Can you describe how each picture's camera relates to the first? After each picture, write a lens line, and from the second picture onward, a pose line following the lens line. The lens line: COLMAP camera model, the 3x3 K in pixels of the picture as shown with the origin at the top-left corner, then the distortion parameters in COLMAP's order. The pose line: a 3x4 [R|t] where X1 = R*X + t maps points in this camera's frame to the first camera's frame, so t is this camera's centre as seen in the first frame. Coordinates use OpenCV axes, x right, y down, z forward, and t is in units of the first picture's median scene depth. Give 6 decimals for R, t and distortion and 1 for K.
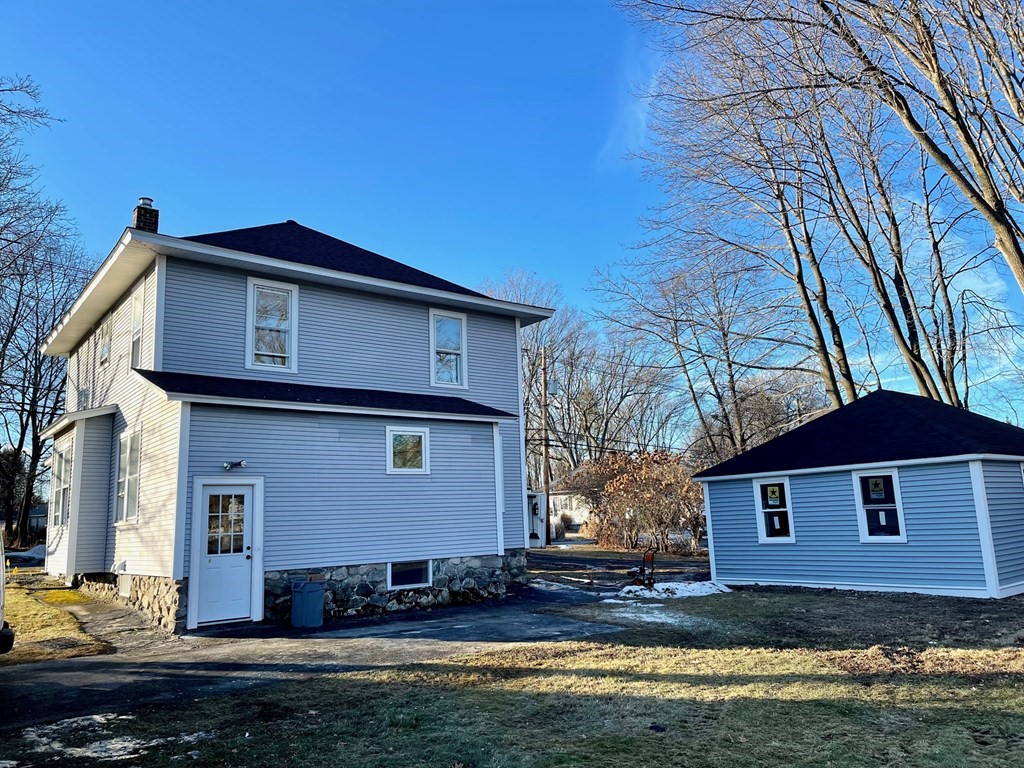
lens RADIAL K [[762.3, 0, 525.6], [0, 762.3, 387.3], [0, 0, 1]] dist [0.005631, -0.000201]
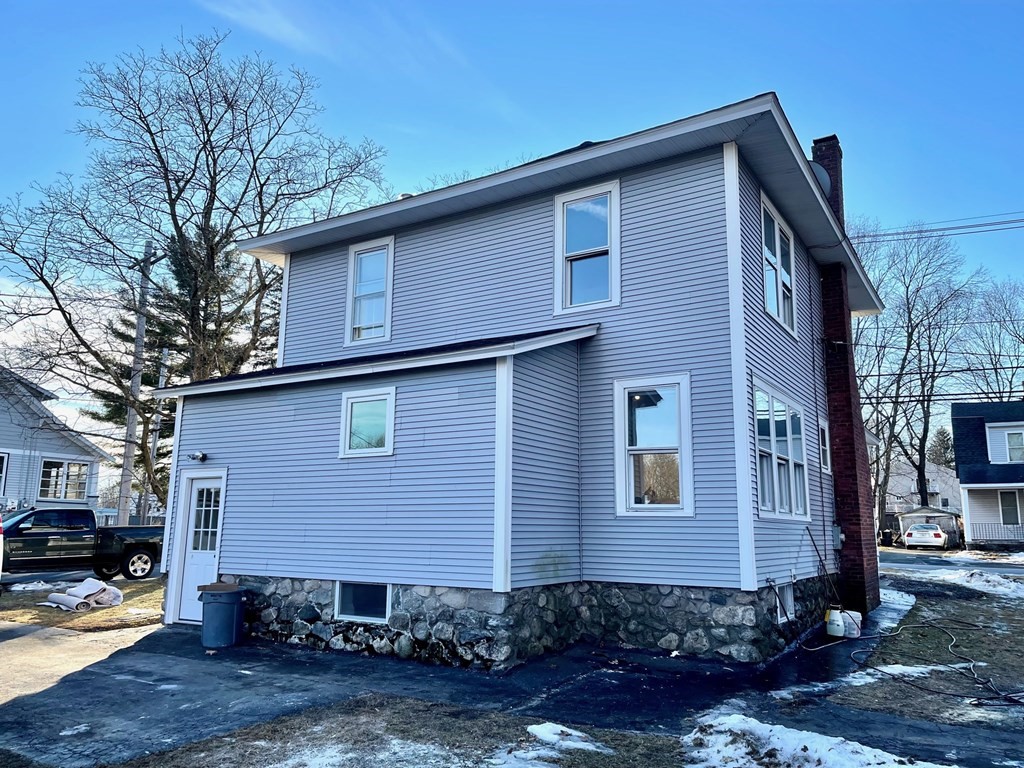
lens RADIAL K [[762.3, 0, 525.6], [0, 762.3, 387.3], [0, 0, 1]] dist [0.005631, -0.000201]
pose [[0.337434, -0.132476, -0.931981, 0.561204], [0.137161, 0.986401, -0.090551, 0.136206], [0.931303, -0.097277, 0.351016, 0.908257]]
